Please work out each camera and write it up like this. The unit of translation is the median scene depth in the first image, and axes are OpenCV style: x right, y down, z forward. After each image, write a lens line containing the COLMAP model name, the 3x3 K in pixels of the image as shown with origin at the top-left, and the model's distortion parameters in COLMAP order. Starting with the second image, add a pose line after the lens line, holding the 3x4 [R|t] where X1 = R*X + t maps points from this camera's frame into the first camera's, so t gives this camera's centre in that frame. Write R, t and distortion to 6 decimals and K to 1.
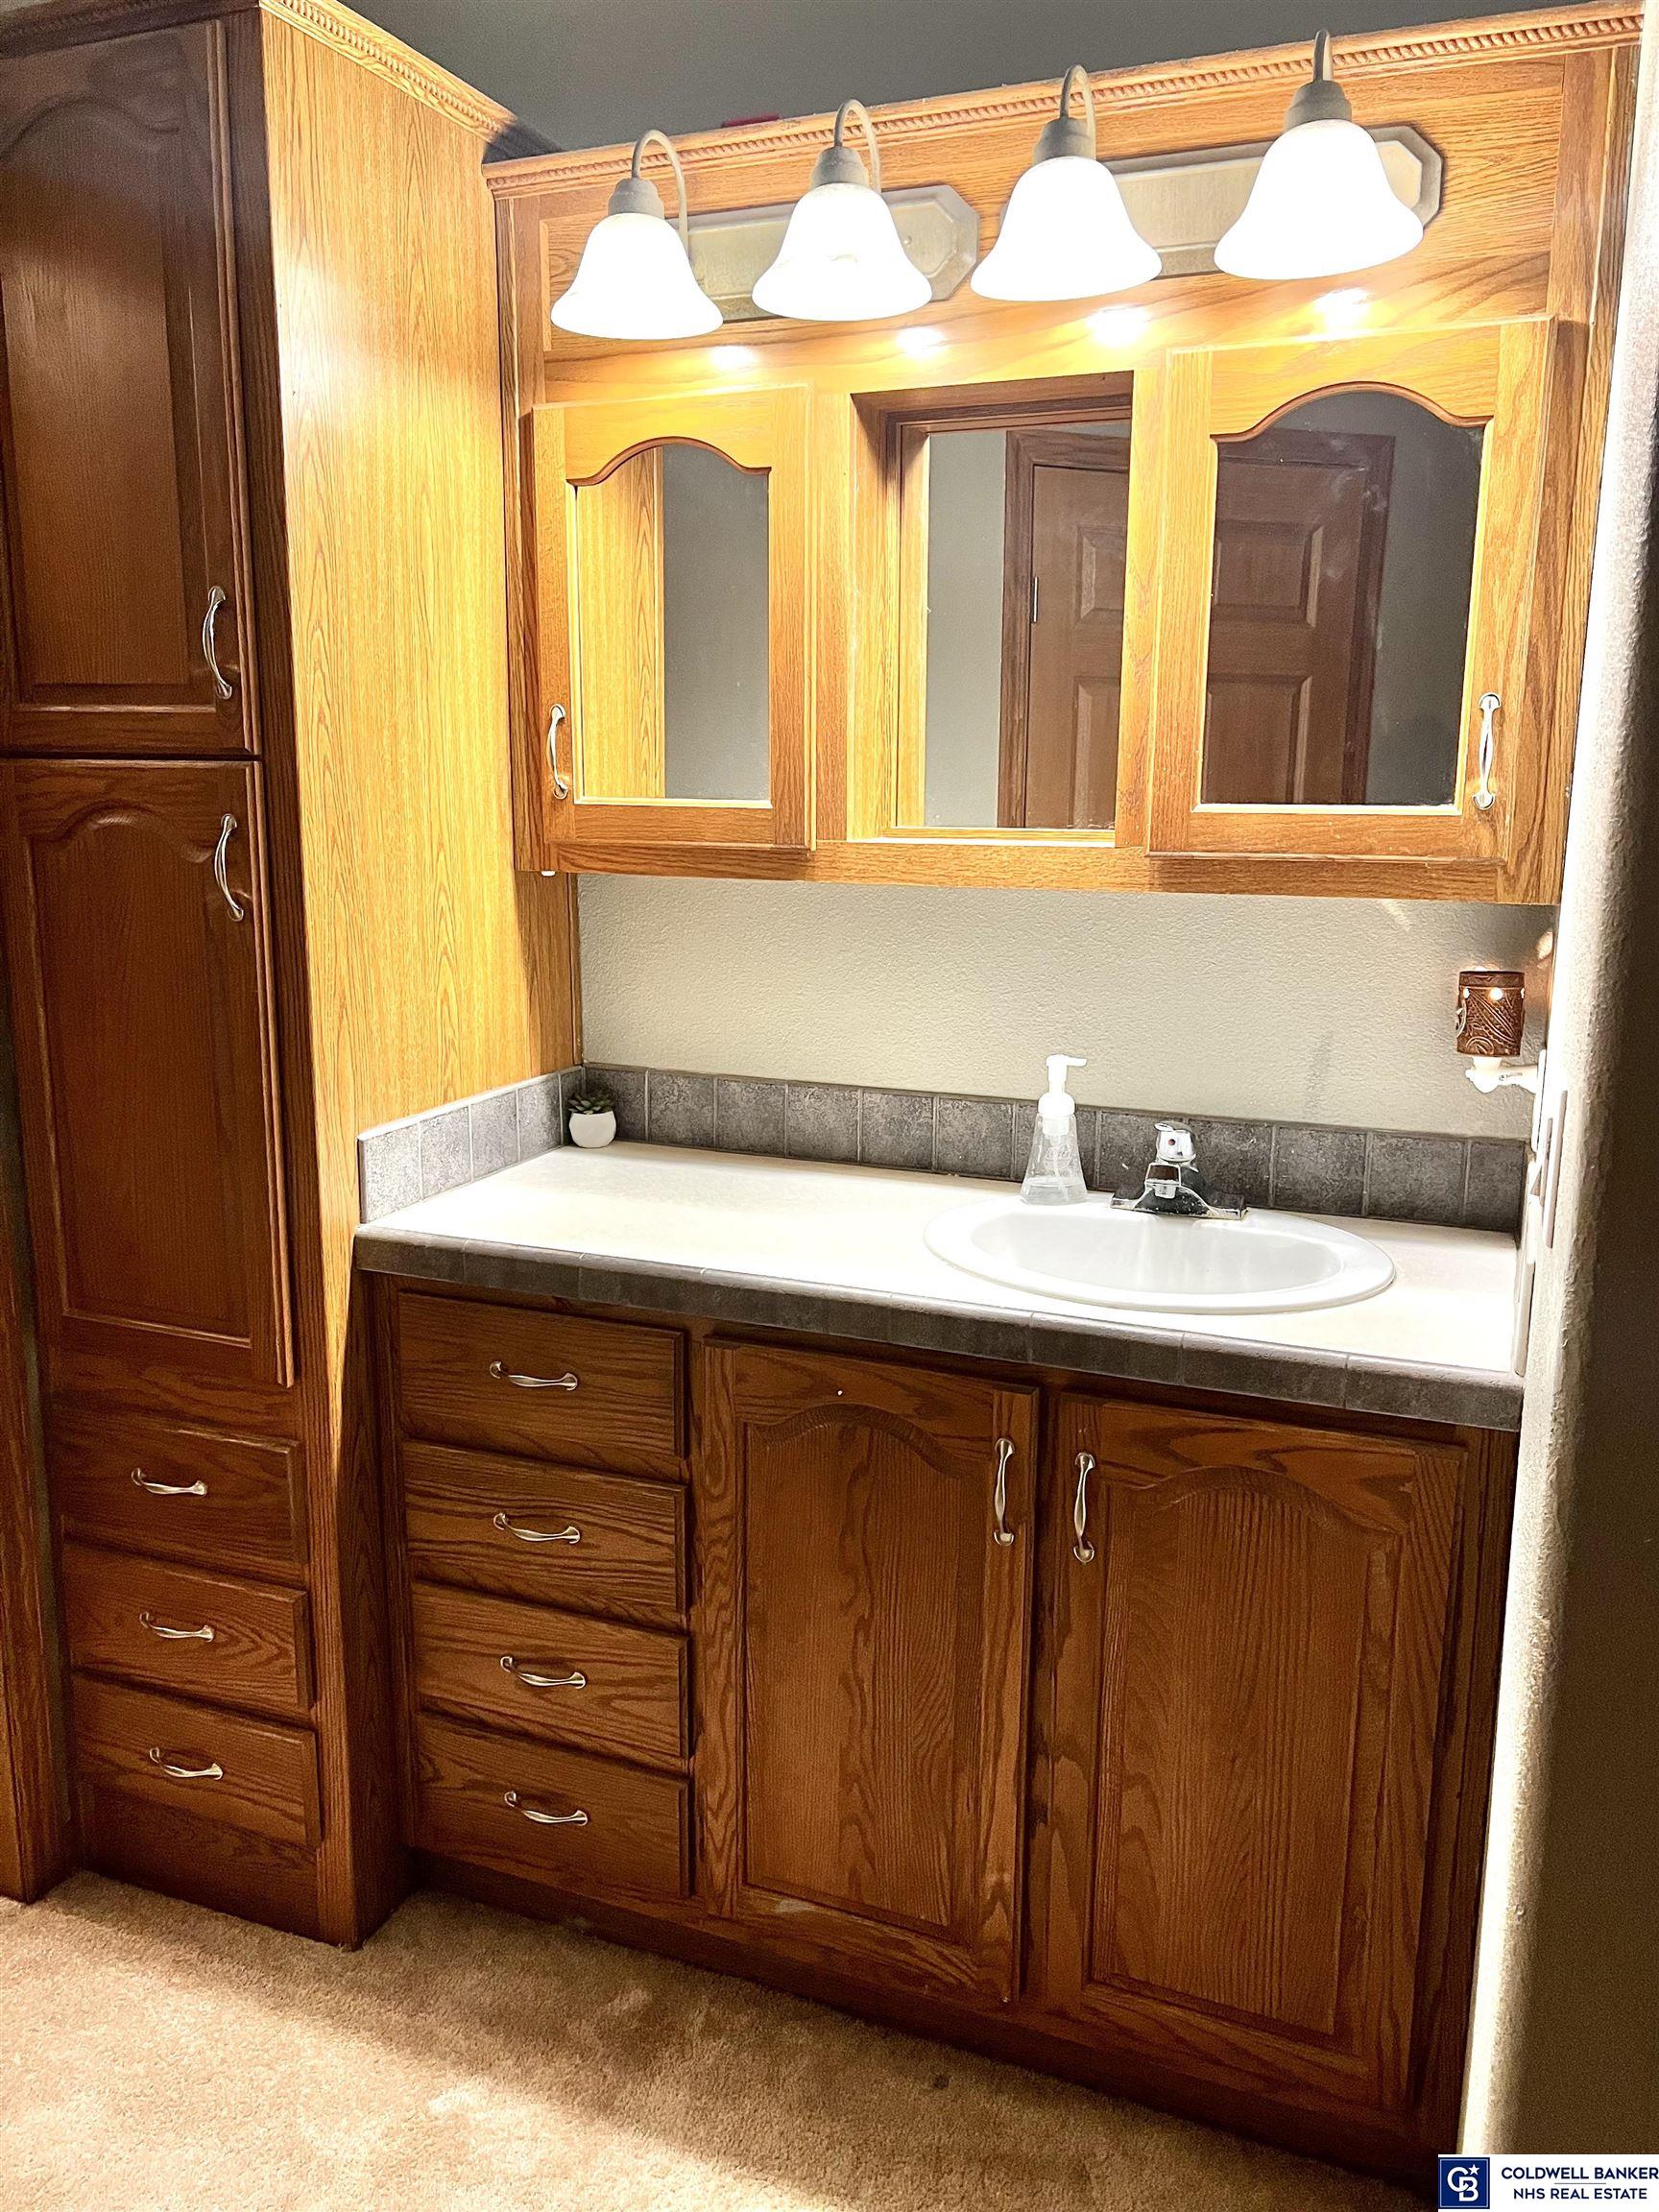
lens RADIAL K [[1662.3, 0, 840.6], [0, 1662.3, 1090.4], [0, 0, 1]] dist [0.044319, -0.059734]
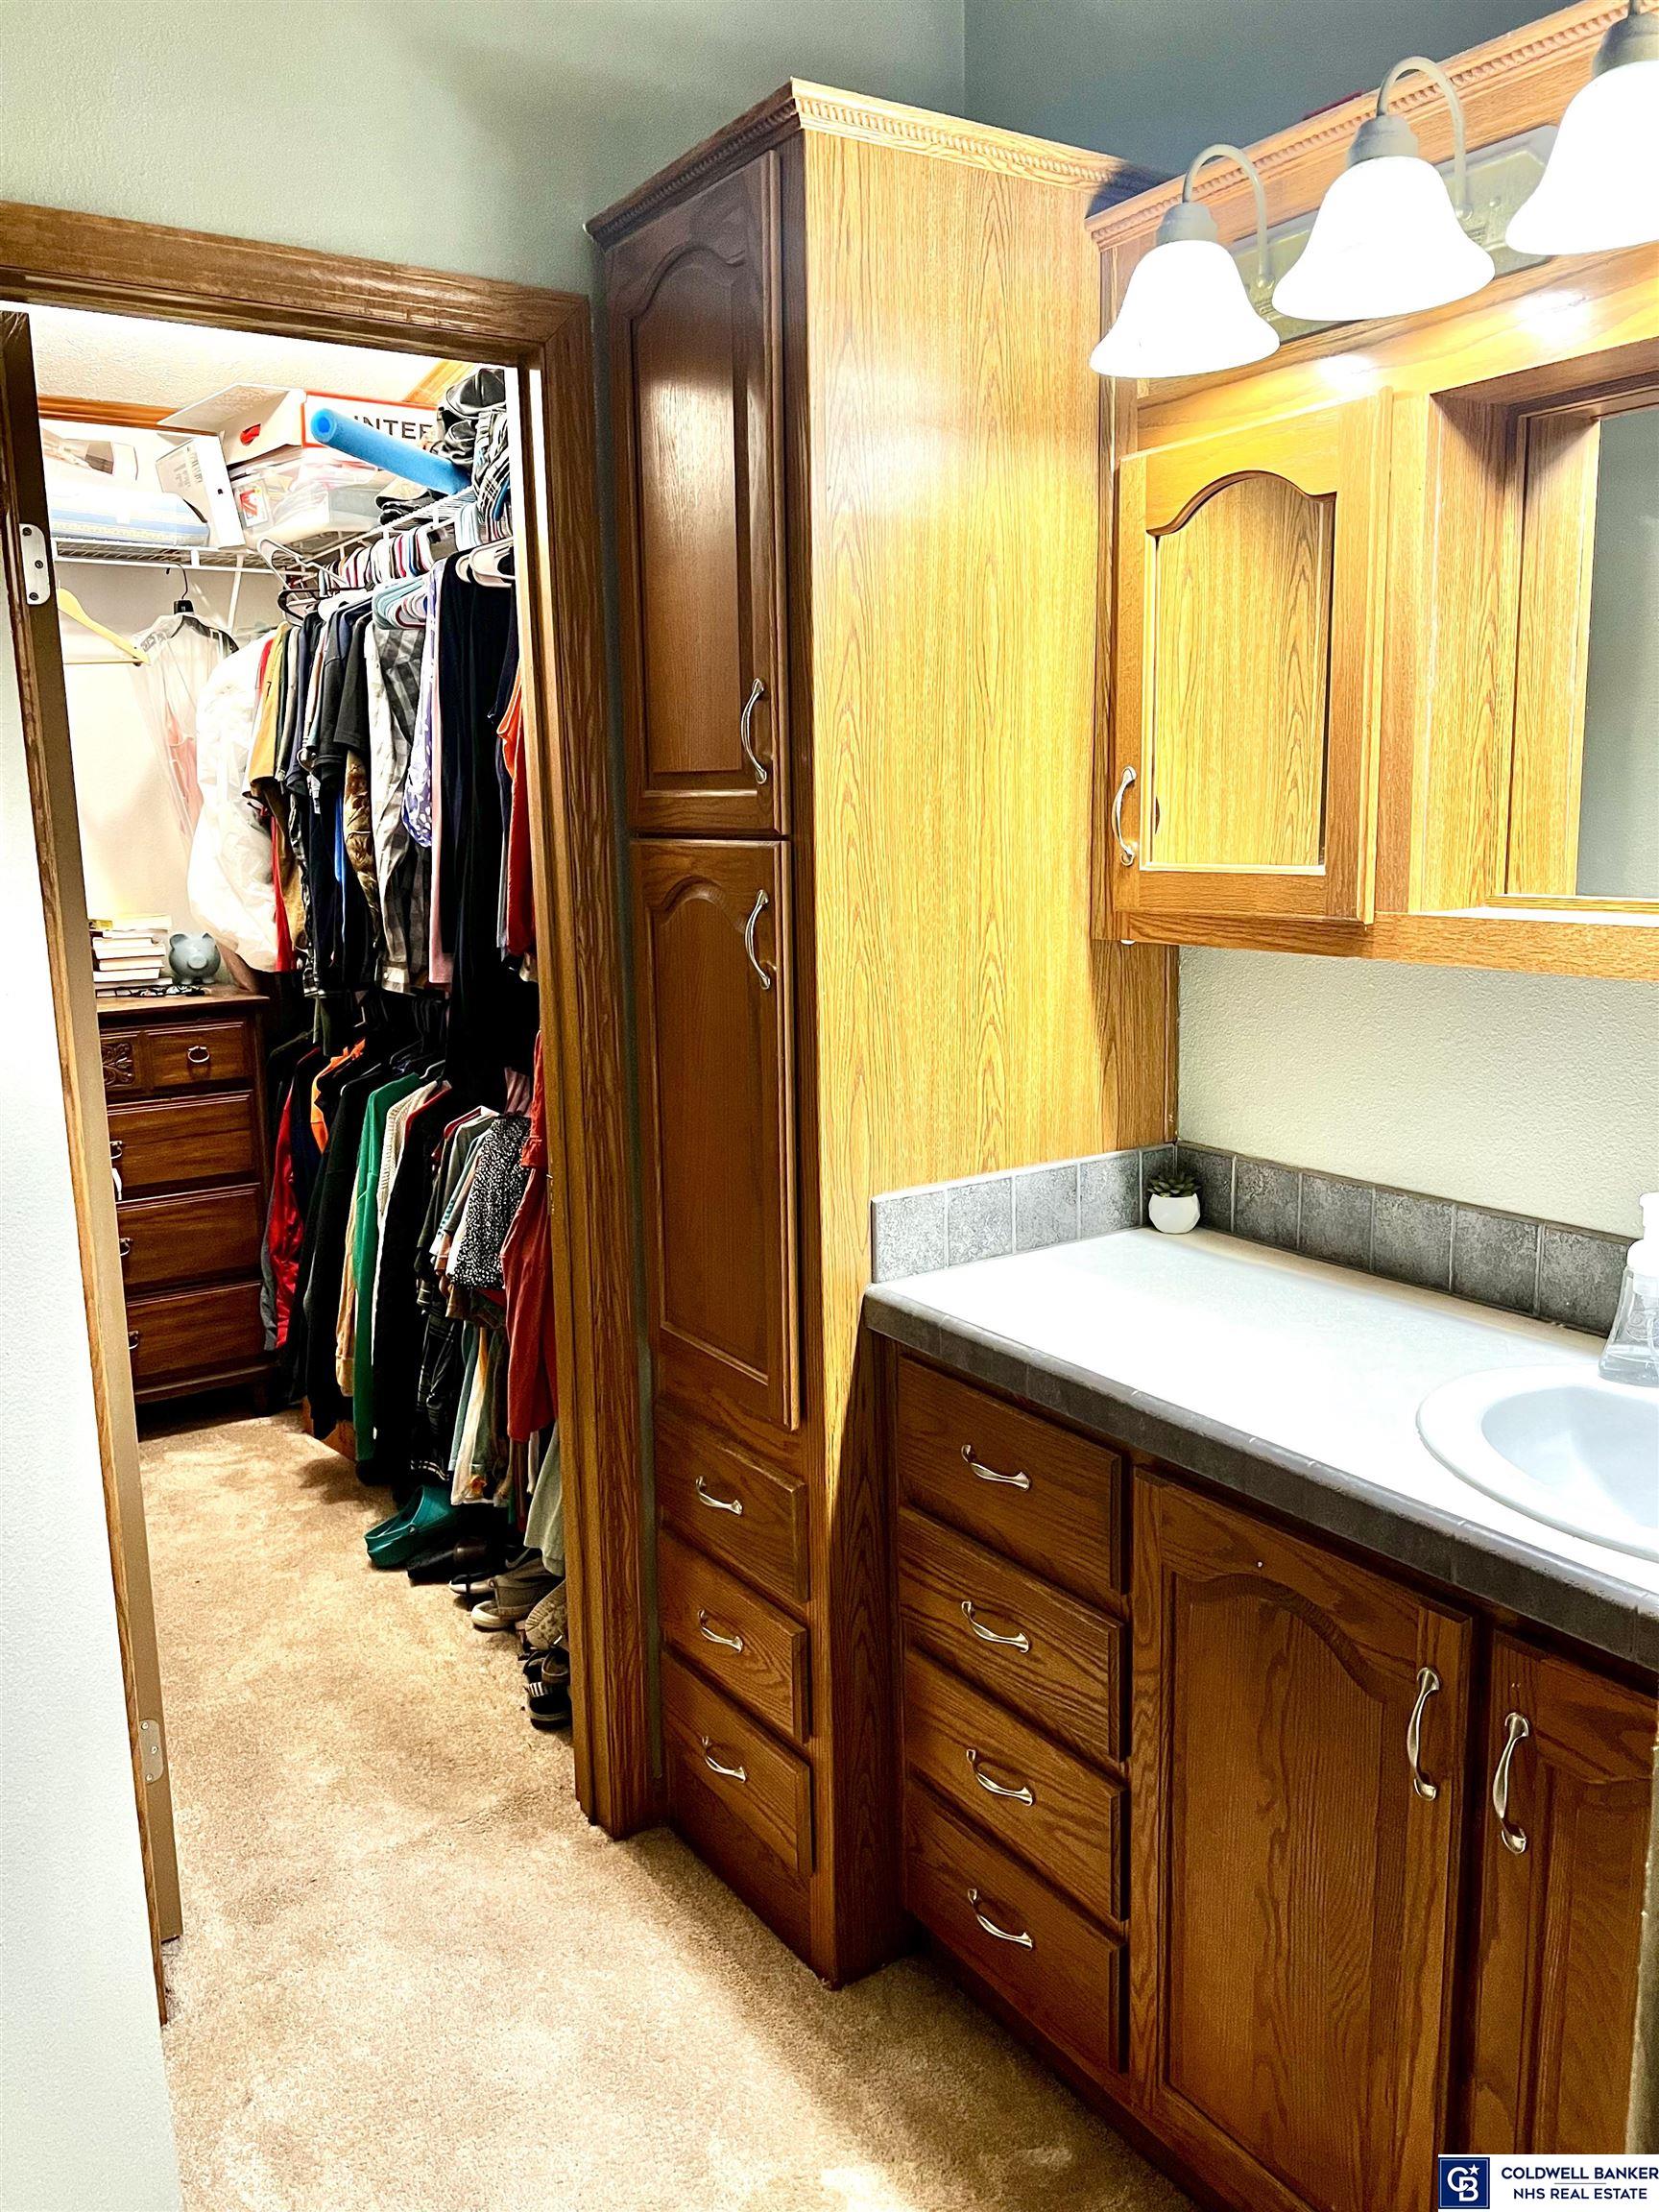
lens RADIAL K [[1662.3, 0, 775.3], [0, 1662.3, 1087.4], [0, 0, 1]] dist [0.044319, -0.059734]
pose [[0.819664, 0.070178, -0.568530, 0.235938], [-0.080788, 0.996710, 0.006557, -0.042682], [0.567120, 0.040556, 0.822636, 0.121467]]
